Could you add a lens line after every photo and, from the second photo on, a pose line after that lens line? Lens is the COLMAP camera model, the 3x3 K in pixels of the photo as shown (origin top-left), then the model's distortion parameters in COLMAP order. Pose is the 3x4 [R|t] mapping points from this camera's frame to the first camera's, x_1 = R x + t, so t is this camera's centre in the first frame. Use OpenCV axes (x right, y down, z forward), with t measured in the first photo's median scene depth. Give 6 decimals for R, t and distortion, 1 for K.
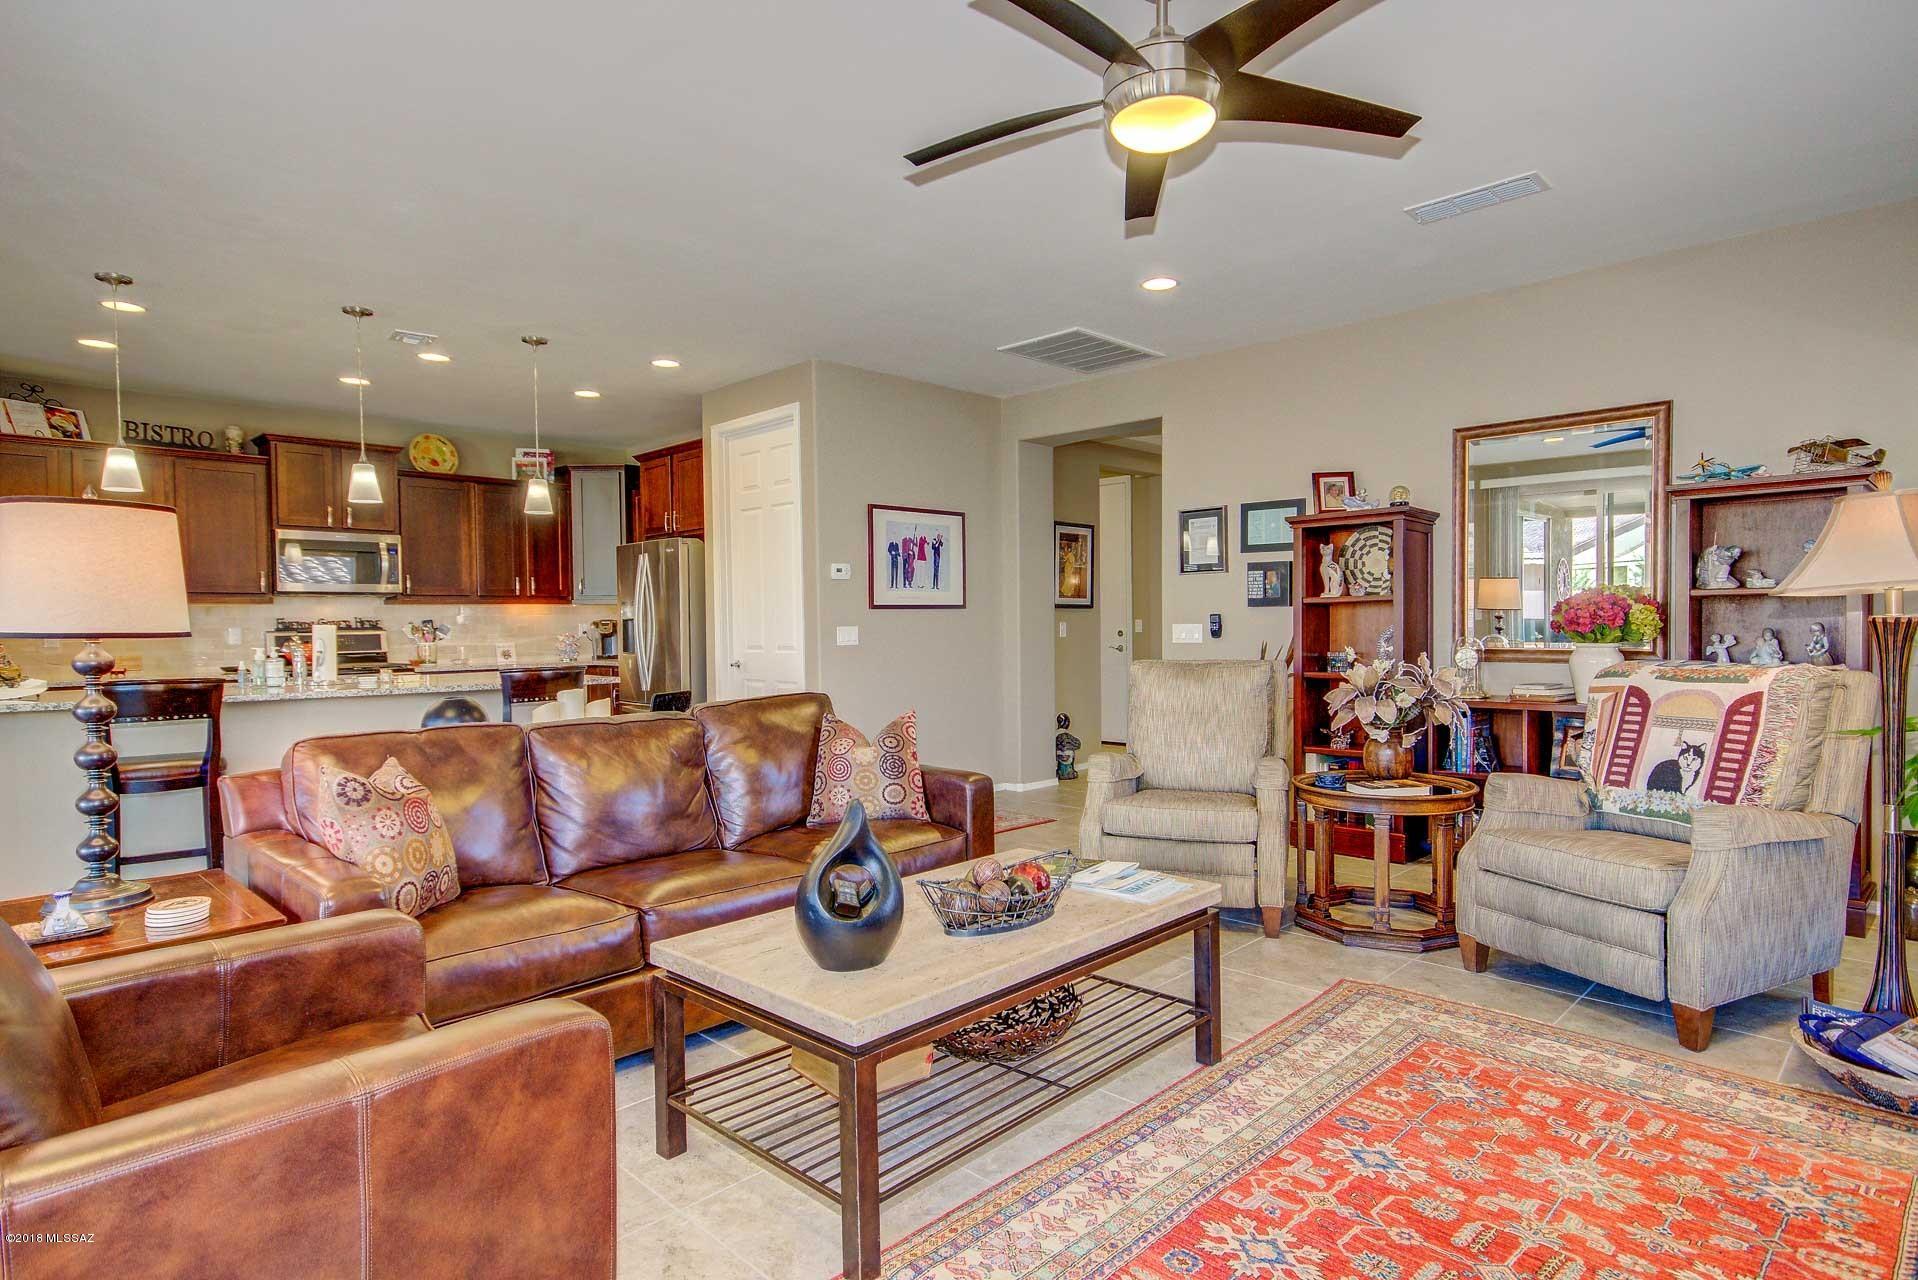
lens RADIAL K [[1034.6, 0, 948.3], [0, 1034.6, 645.6], [0, 0, 1]] dist [0.015233, -0.000658]
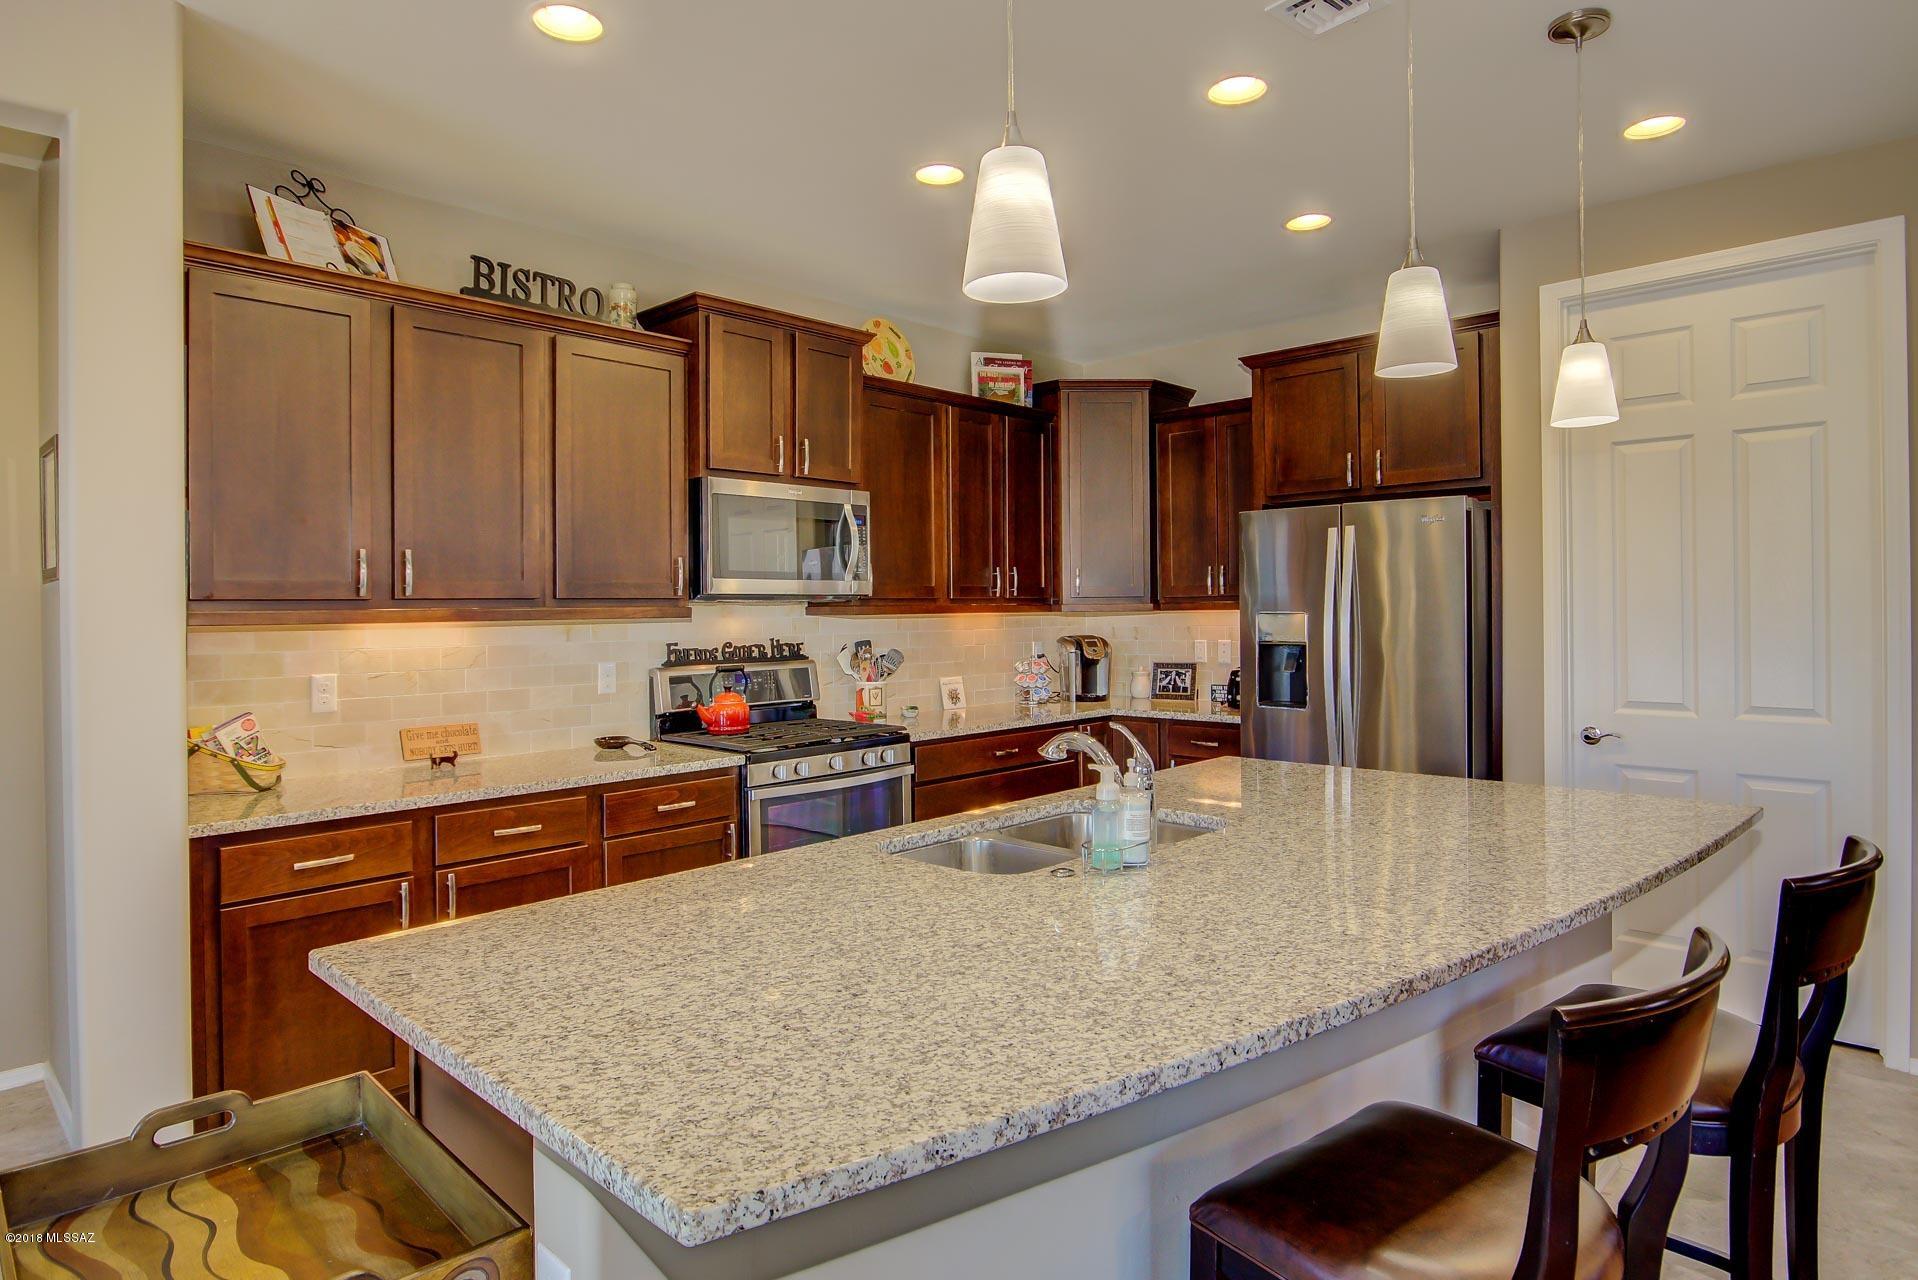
lens RADIAL K [[1126.8, 0, 954.1], [0, 1126.8, 604.6], [0, 0, 1]] dist [-0.003723, 0.000897]
pose [[0.999481, 0.003208, 0.032060, -0.505738], [-0.002295, 0.999592, -0.028476, -0.029399], [-0.032138, 0.028387, 0.999080, 0.403227]]
